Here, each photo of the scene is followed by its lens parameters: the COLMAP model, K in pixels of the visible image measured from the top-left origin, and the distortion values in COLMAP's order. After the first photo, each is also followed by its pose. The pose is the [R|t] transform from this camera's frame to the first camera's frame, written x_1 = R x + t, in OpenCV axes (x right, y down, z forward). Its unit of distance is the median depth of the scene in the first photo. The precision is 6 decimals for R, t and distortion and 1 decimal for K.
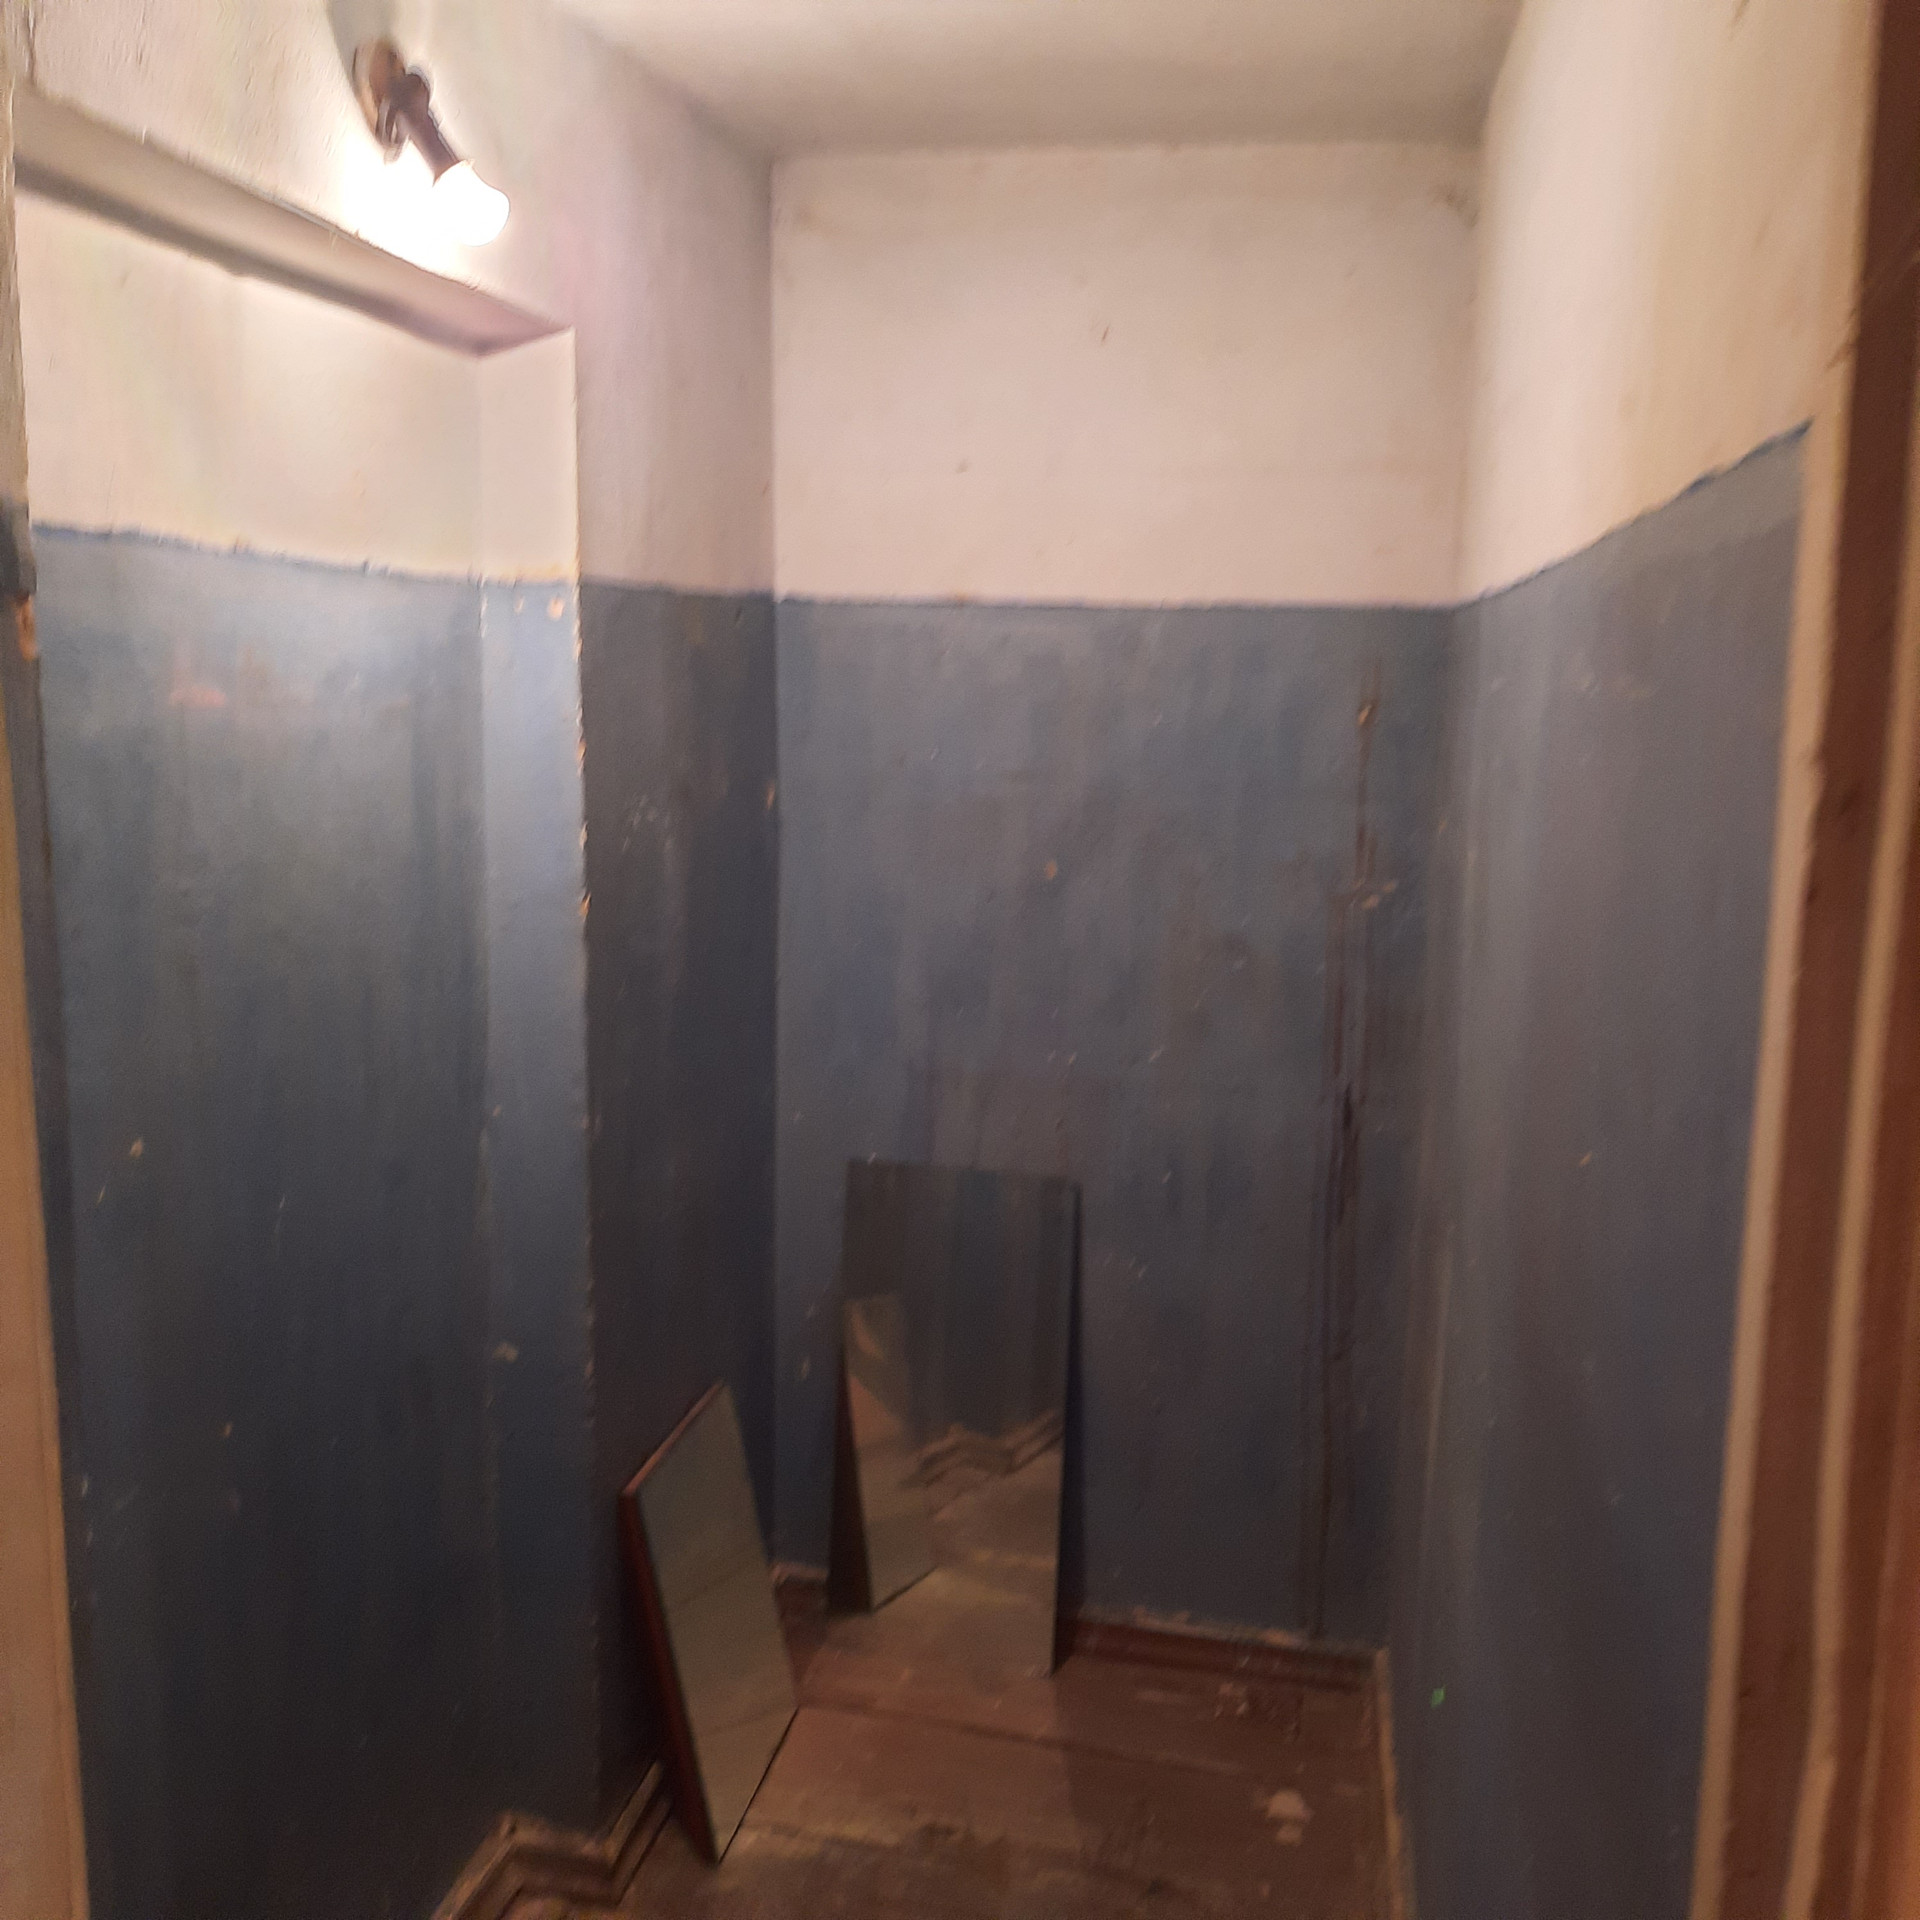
lens RADIAL K [[1871.4, 0, 954.3], [0, 1871.4, 965.5], [0, 0, 1]] dist [0.054295, -0.070918]
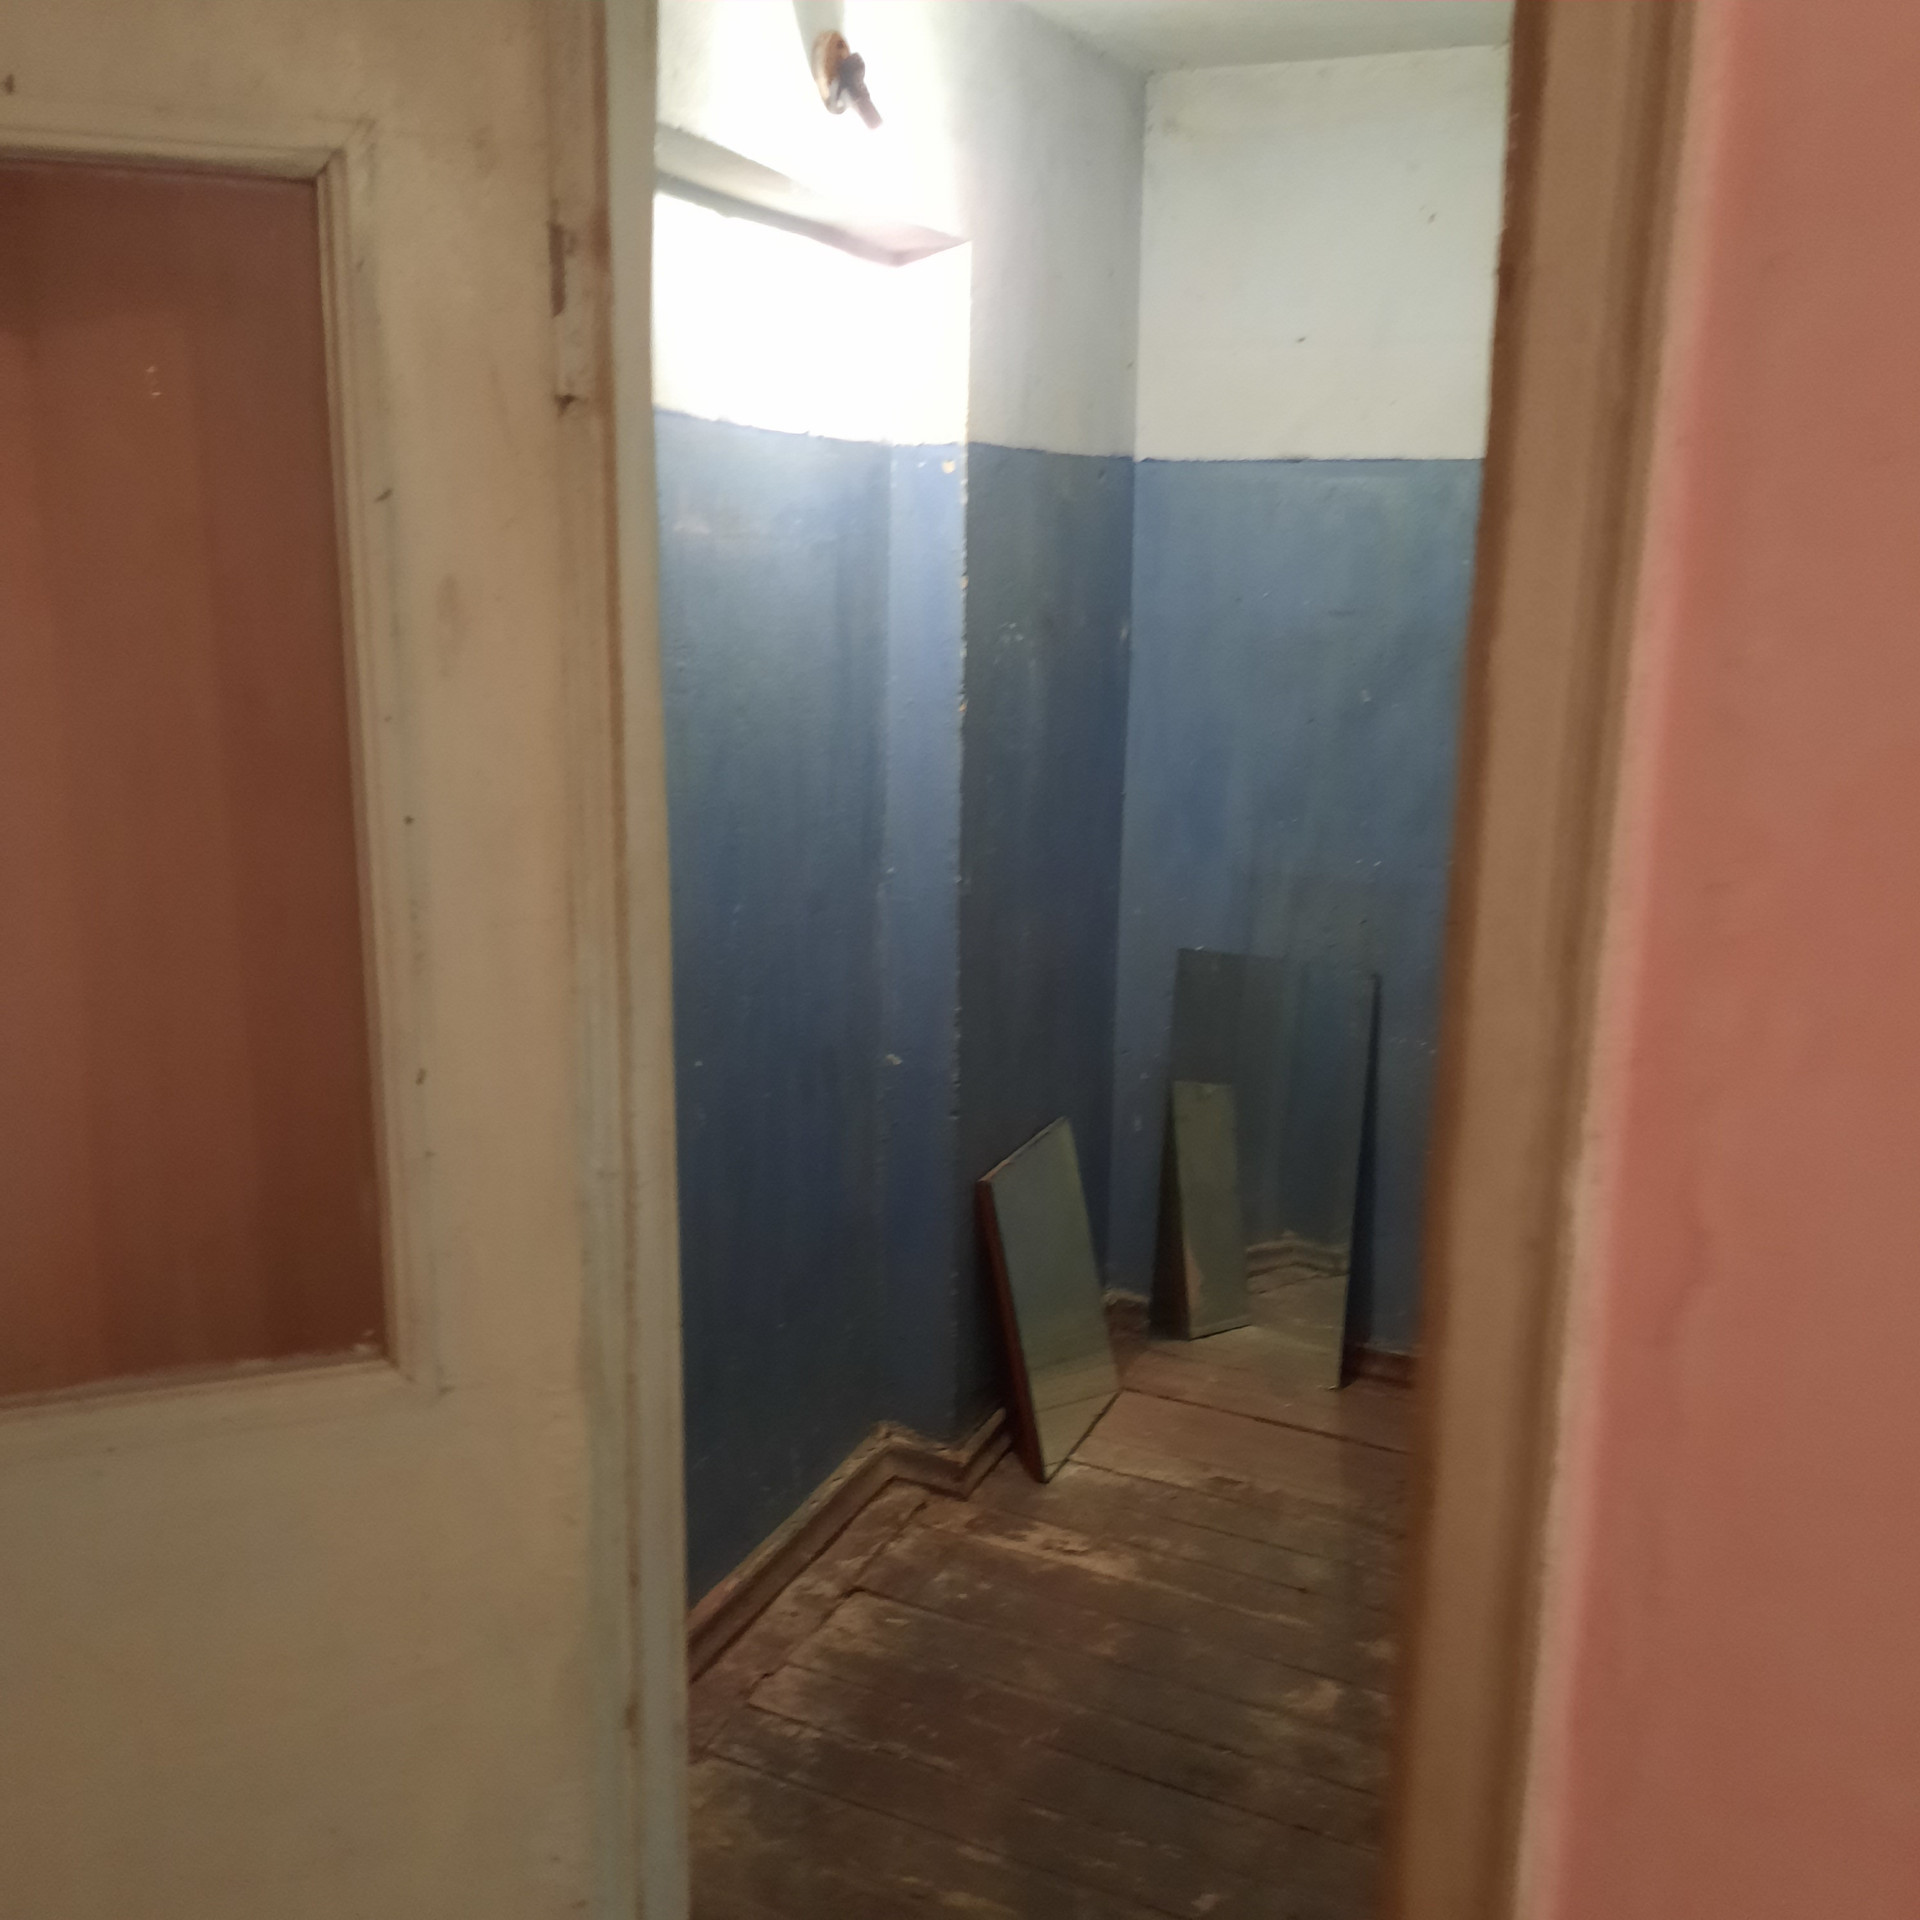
lens RADIAL K [[1871.4, 0, 954.3], [0, 1871.4, 965.5], [0, 0, 1]] dist [0.054295, -0.070918]
pose [[0.978488, 0.042985, -0.201778, 0.050742], [-0.030528, 0.997454, 0.064452, 0.052651], [0.204034, -0.056906, 0.977308, -0.207476]]
